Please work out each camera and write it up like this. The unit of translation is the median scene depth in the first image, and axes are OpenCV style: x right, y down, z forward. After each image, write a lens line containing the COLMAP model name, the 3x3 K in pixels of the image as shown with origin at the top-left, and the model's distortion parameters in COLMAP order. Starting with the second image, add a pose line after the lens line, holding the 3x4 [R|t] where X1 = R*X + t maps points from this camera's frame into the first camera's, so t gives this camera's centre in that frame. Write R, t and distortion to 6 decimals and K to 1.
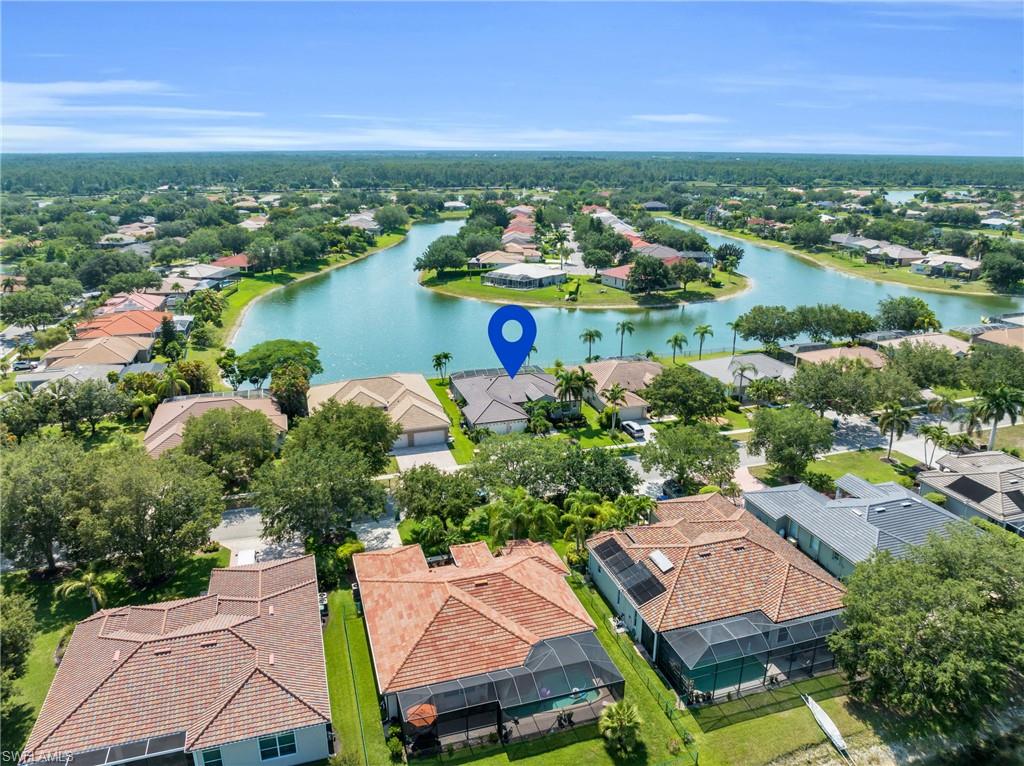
lens RADIAL K [[707.1, 0, 512.0], [0, 707.1, 383.0], [0, 0, 1]] dist [-0.003472, 0.000046]
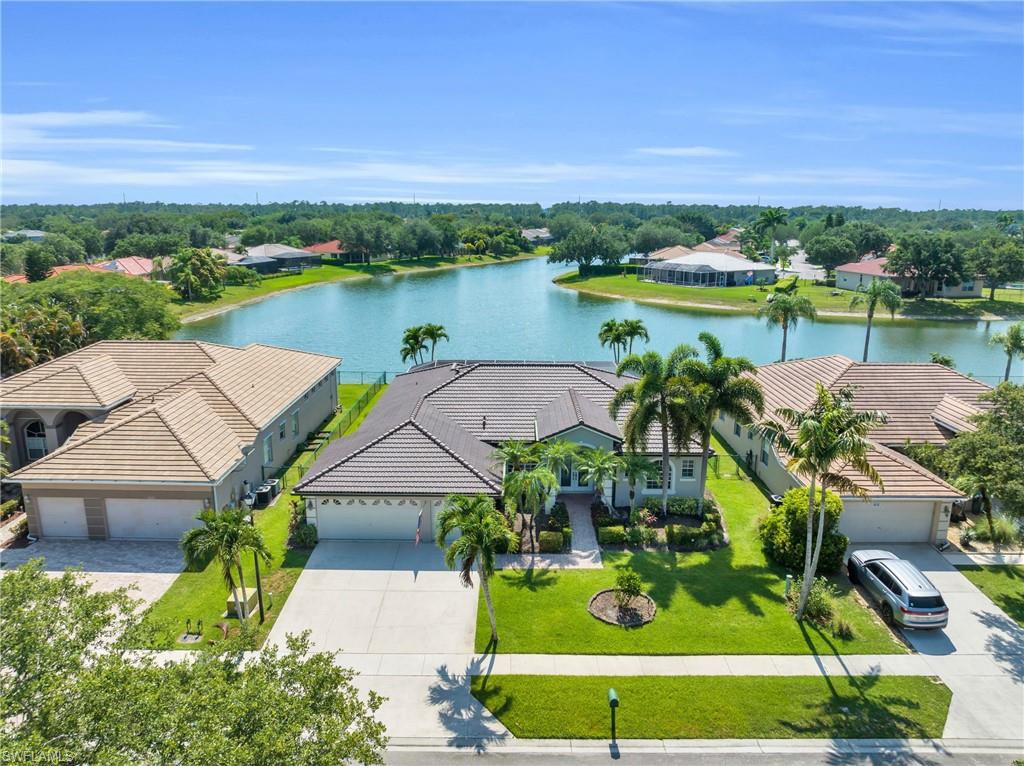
lens RADIAL K [[722.8, 0, 520.3], [0, 722.8, 381.0], [0, 0, 1]] dist [-0.028578, 0.000998]
pose [[0.953850, 0.072996, -0.291277, 0.110504], [-0.098291, 0.992465, -0.073155, 0.023685], [0.283743, 0.098409, 0.953837, 0.699000]]
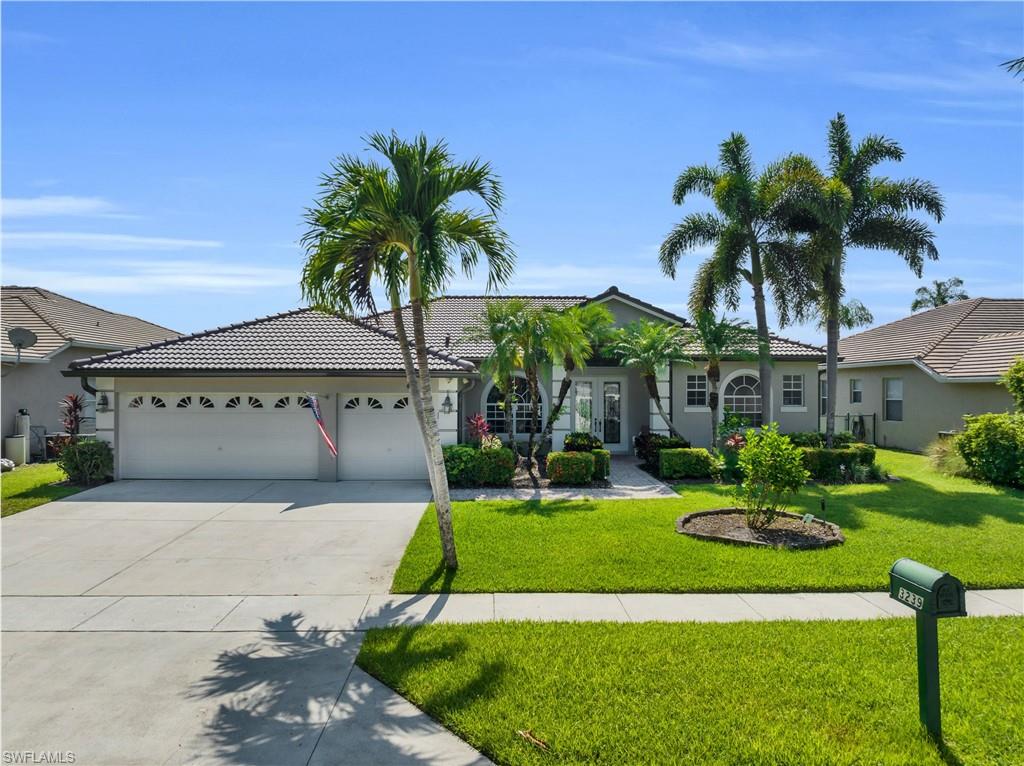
lens RADIAL K [[707.1, 0, 512.0], [0, 707.1, 383.0], [0, 0, 1]] dist [-0.003472, 0.000046]
pose [[0.960138, 0.002206, -0.279518, 0.071941], [-0.092787, 0.945786, -0.311255, 0.094449], [0.263678, 0.324783, 0.908290, 0.843902]]
